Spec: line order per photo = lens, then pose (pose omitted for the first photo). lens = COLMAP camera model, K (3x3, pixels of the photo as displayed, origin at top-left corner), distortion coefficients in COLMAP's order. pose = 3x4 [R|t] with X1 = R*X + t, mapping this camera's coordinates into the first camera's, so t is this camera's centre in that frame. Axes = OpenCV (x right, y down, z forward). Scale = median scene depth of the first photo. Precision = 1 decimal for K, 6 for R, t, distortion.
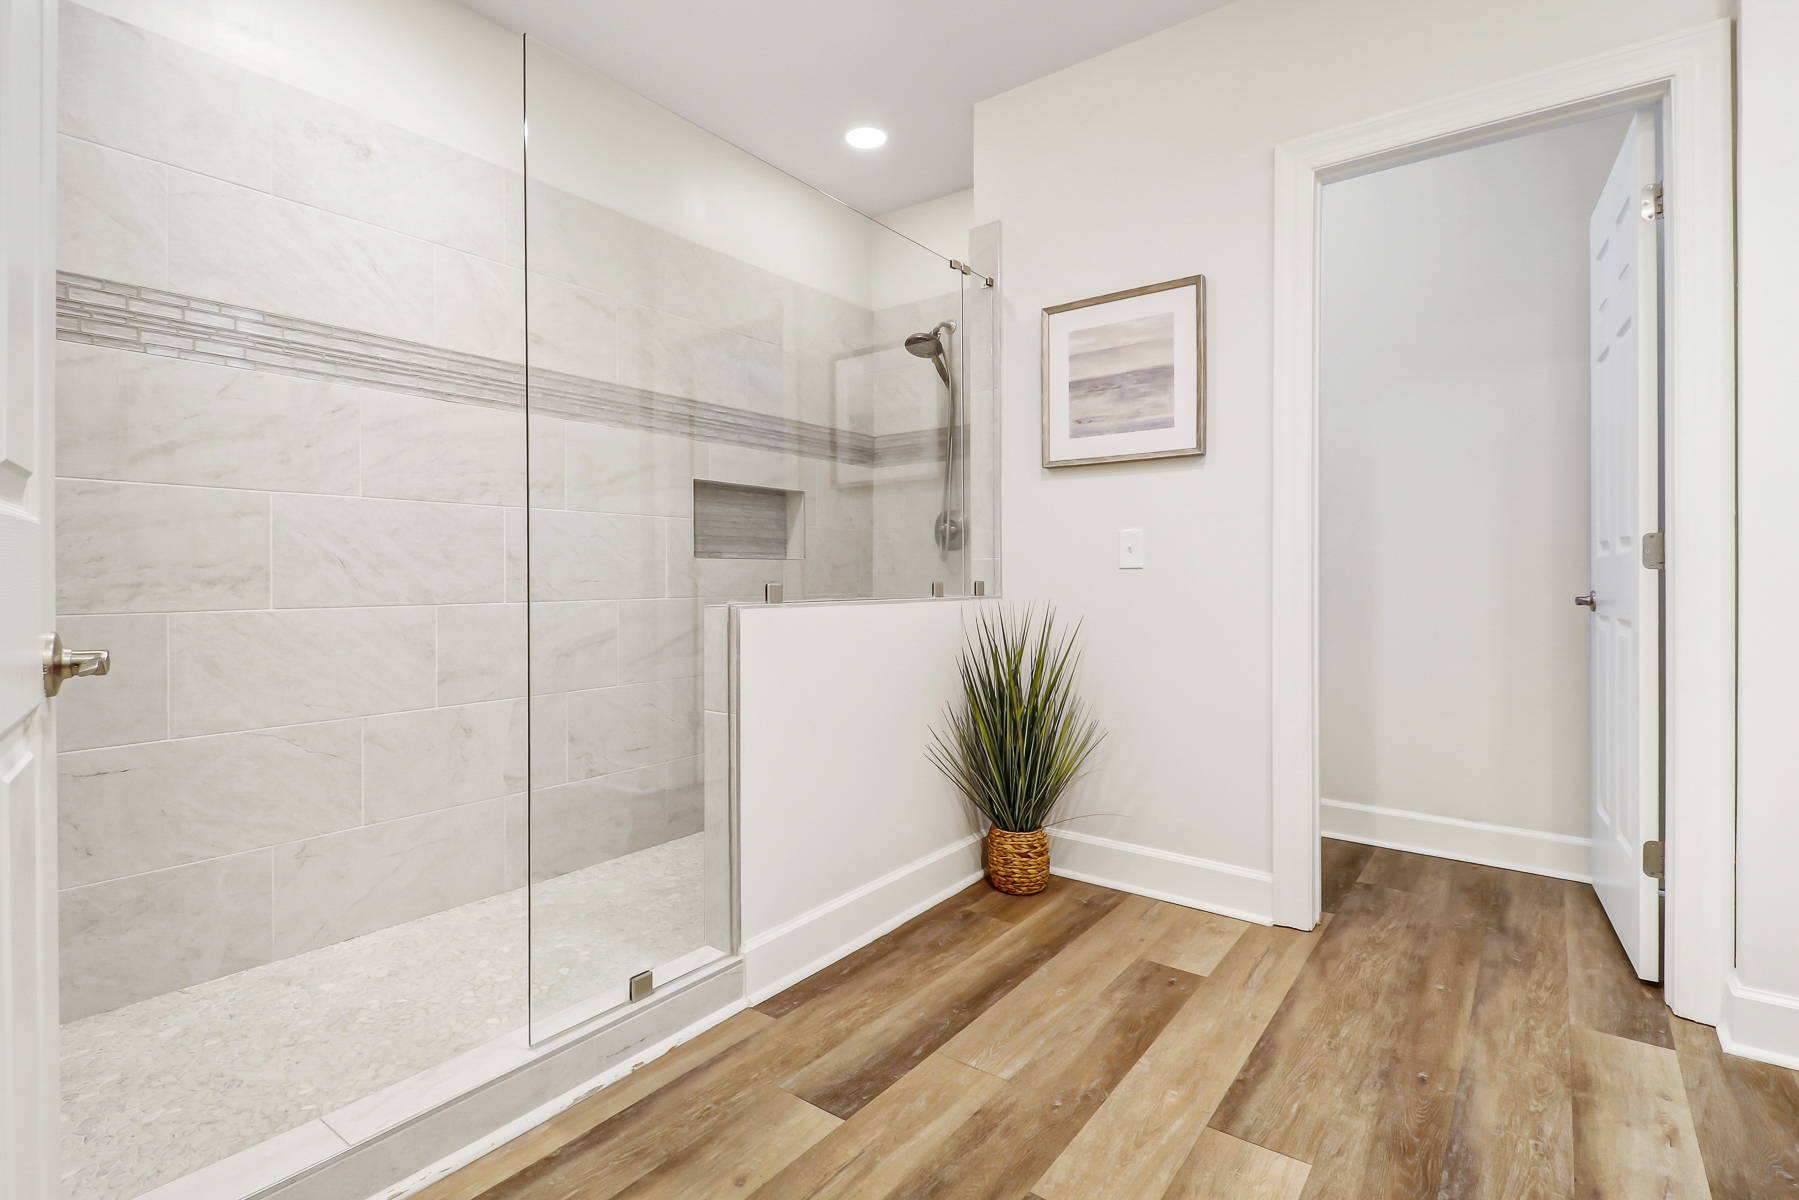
lens RADIAL K [[855.3, 0, 904.1], [0, 855.3, 578.4], [0, 0, 1]] dist [0.022341, -0.013939]
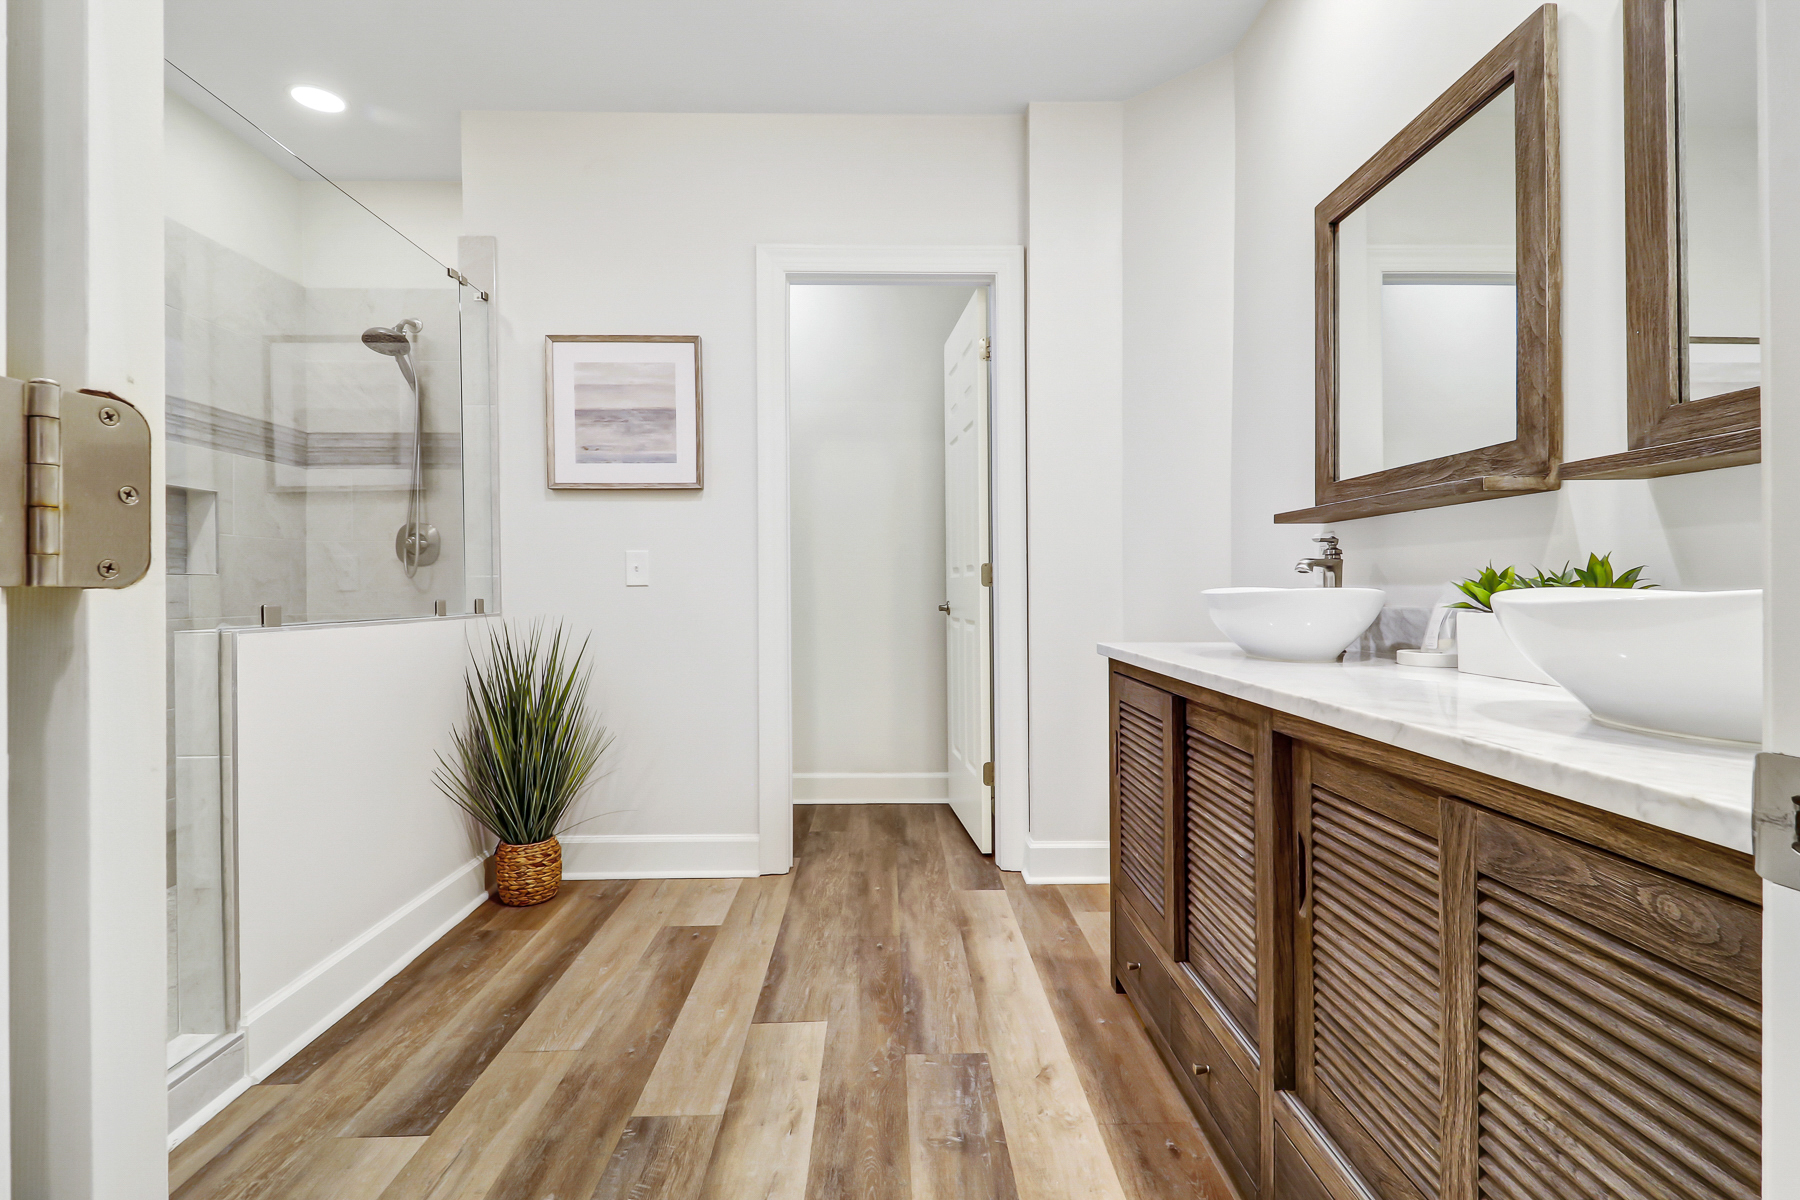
lens RADIAL K [[855.8, 0, 910.7], [0, 855.8, 589.1], [0, 0, 1]] dist [0.022341, -0.013939]
pose [[0.779735, -0.003769, 0.626098, -0.186649], [0.006519, 0.999977, -0.002098, -0.003814], [-0.626076, 0.005718, 0.779741, -0.104937]]
